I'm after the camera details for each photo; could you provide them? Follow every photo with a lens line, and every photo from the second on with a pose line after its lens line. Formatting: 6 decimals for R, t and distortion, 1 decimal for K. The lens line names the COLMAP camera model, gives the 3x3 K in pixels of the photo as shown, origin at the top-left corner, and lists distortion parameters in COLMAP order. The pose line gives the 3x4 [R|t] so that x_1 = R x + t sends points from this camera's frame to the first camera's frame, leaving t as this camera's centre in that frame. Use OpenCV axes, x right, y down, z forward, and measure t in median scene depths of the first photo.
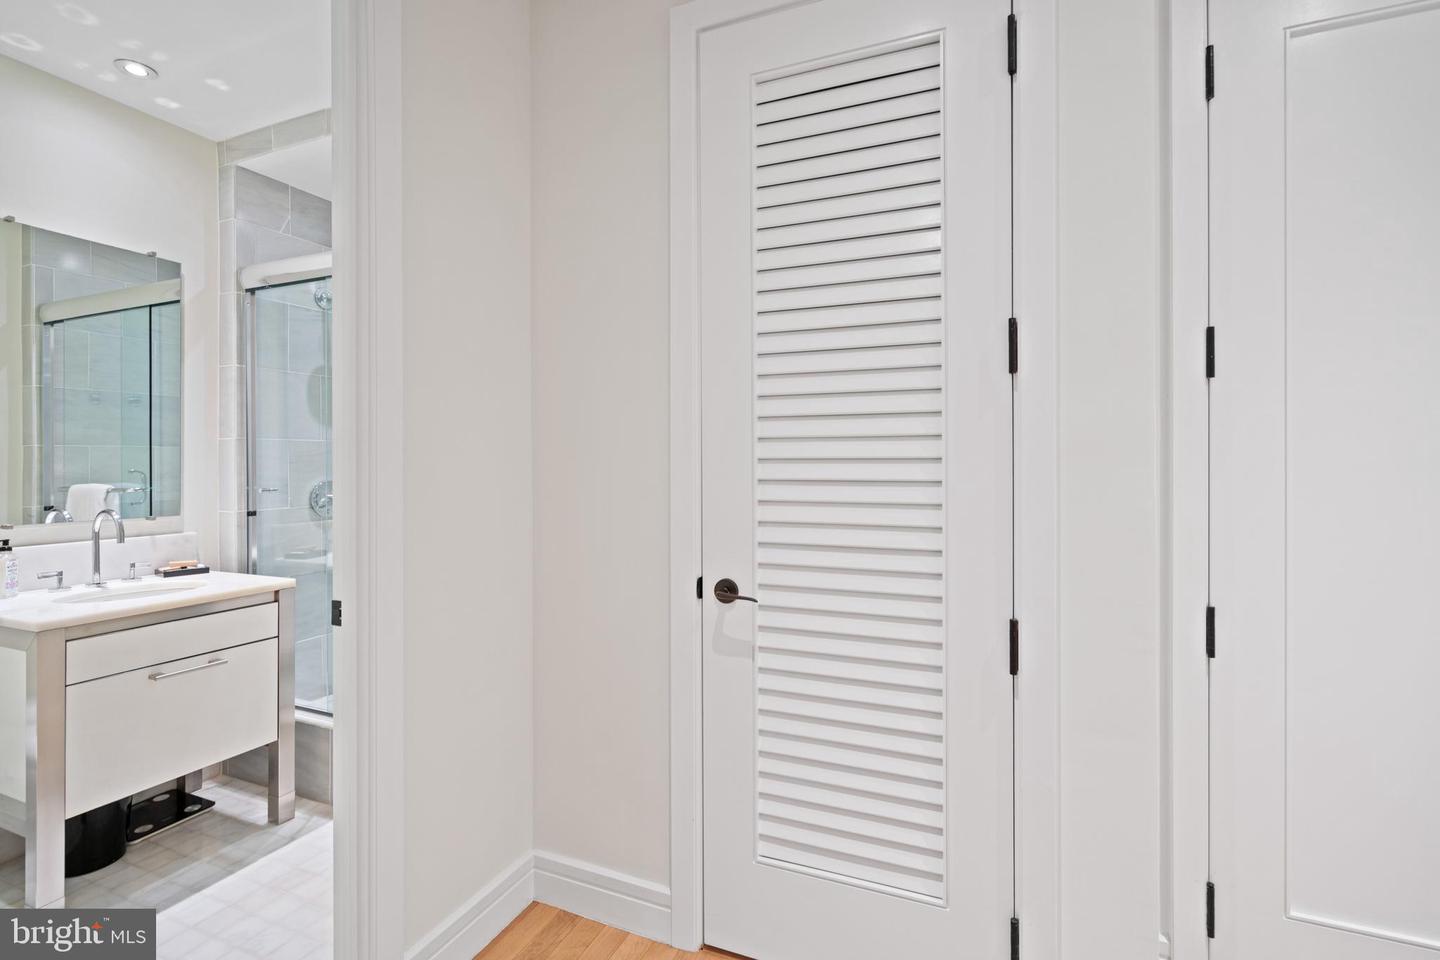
lens RADIAL K [[664.0, 0, 717.8], [0, 664.0, 460.7], [0, 0, 1]] dist [0.005550, -0.000868]
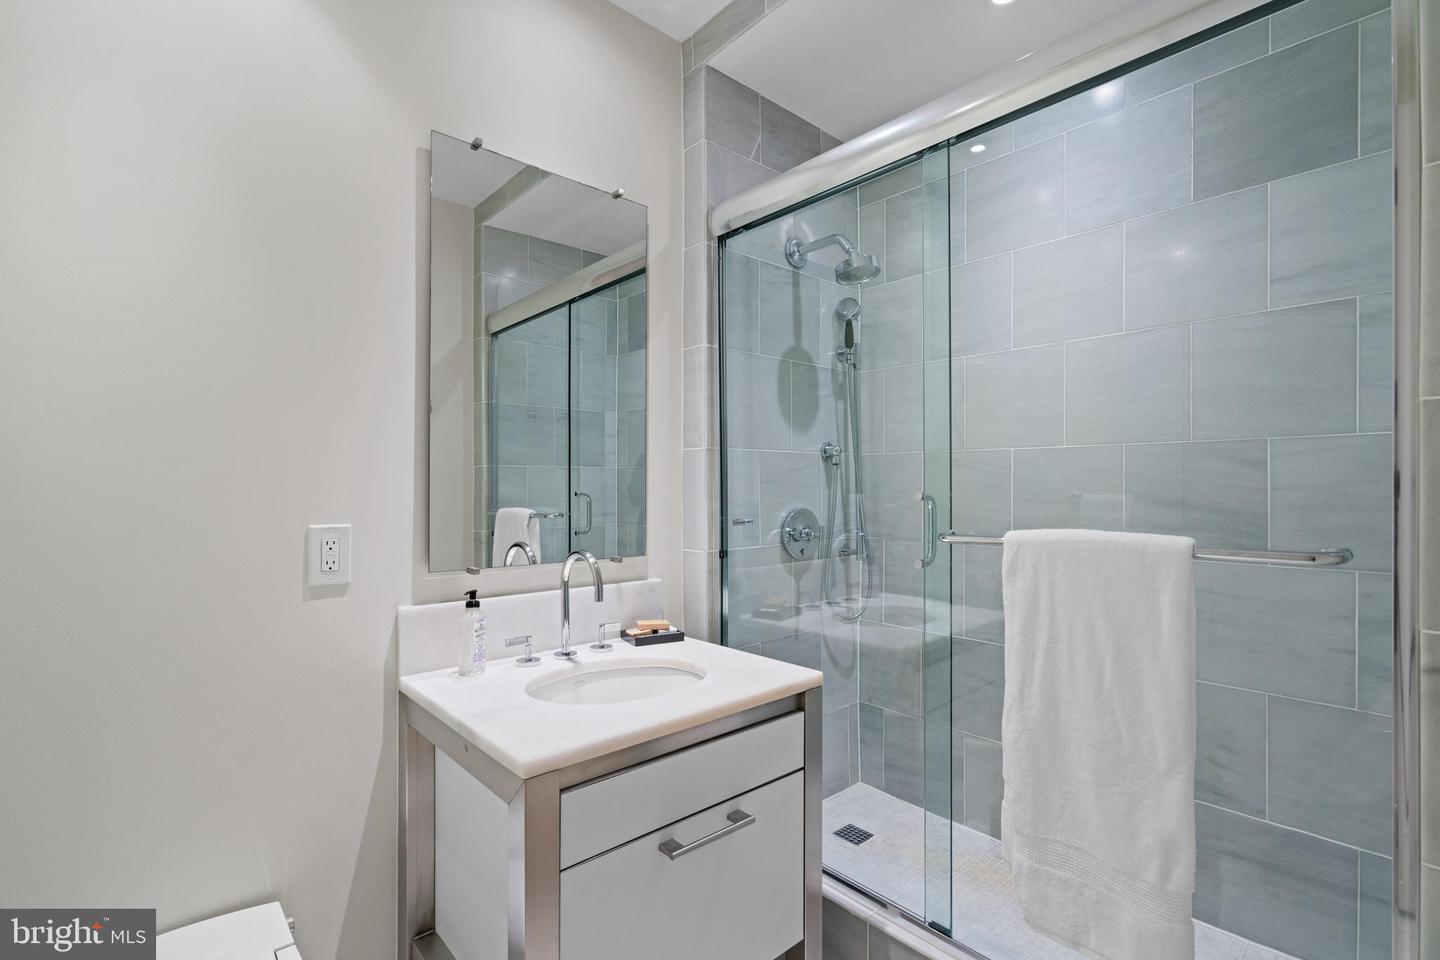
lens RADIAL K [[664.0, 0, 720.2], [0, 664.0, 486.4], [0, 0, 1]] dist [0.005550, -0.000868]
pose [[0.908505, -0.000089, -0.417873, -0.410276], [-0.002863, 0.999975, -0.006438, 0.011839], [0.417863, 0.007045, 0.908483, 0.361173]]
